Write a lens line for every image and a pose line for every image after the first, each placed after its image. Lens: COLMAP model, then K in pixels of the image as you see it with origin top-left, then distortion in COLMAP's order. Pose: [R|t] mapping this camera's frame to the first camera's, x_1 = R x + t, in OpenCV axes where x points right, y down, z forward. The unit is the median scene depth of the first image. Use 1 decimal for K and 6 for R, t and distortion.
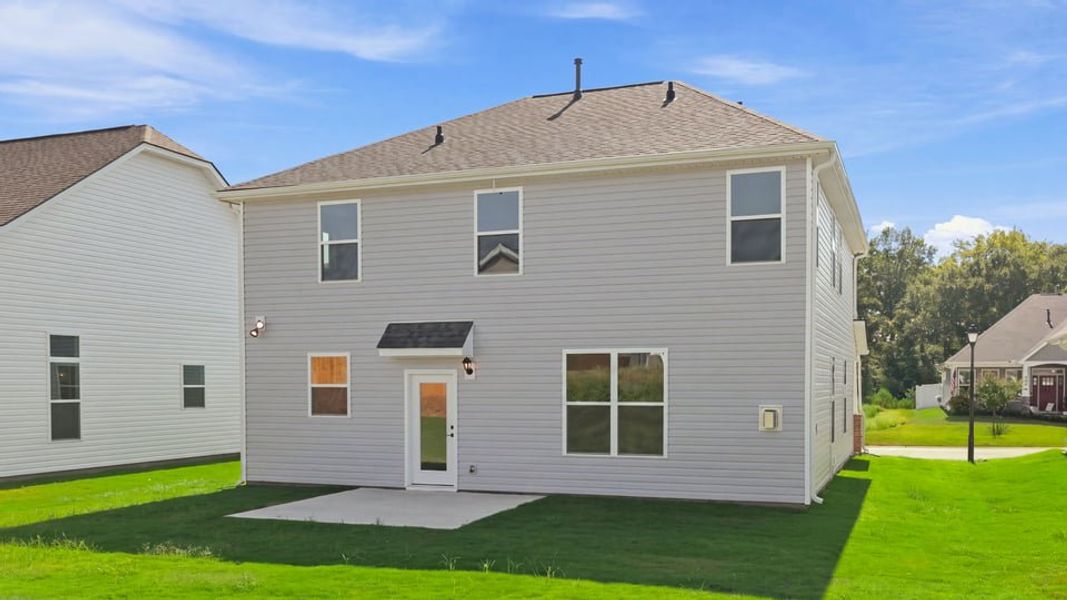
lens RADIAL K [[1041.0, 0, 512.6], [0, 1041.0, 283.6], [0, 0, 1]] dist [-0.008892, -0.012014]
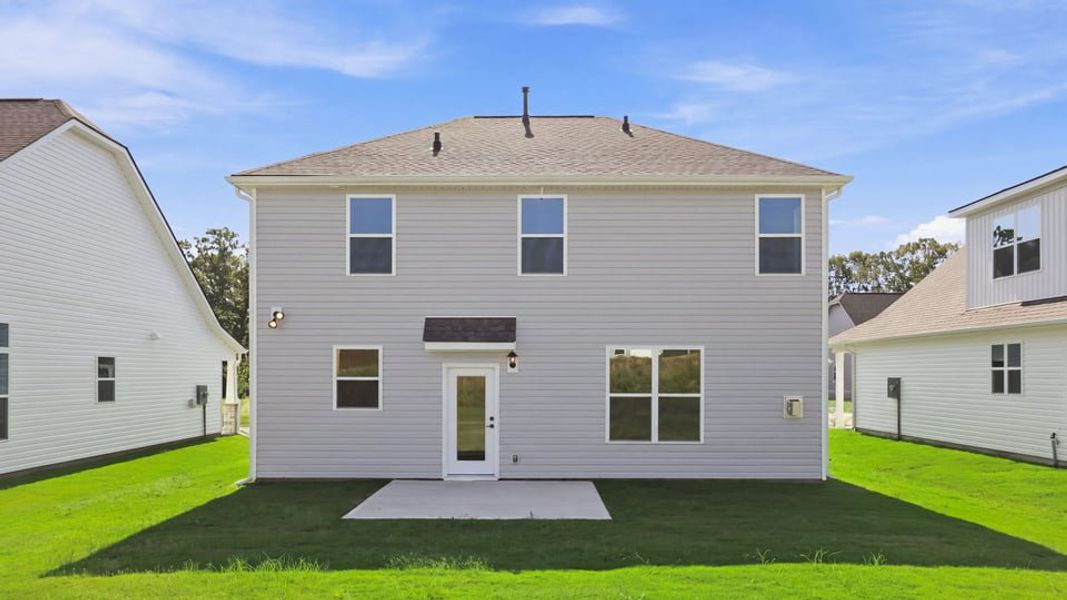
lens RADIAL K [[882.7, 0, 532.7], [0, 882.7, 253.5], [0, 0, 1]] dist [0.007064, 0.007684]
pose [[0.932410, 0.051128, 0.357767, -0.347198], [-0.036308, 0.998186, -0.048026, 0.013559], [-0.359573, 0.031790, 0.932575, 0.151728]]
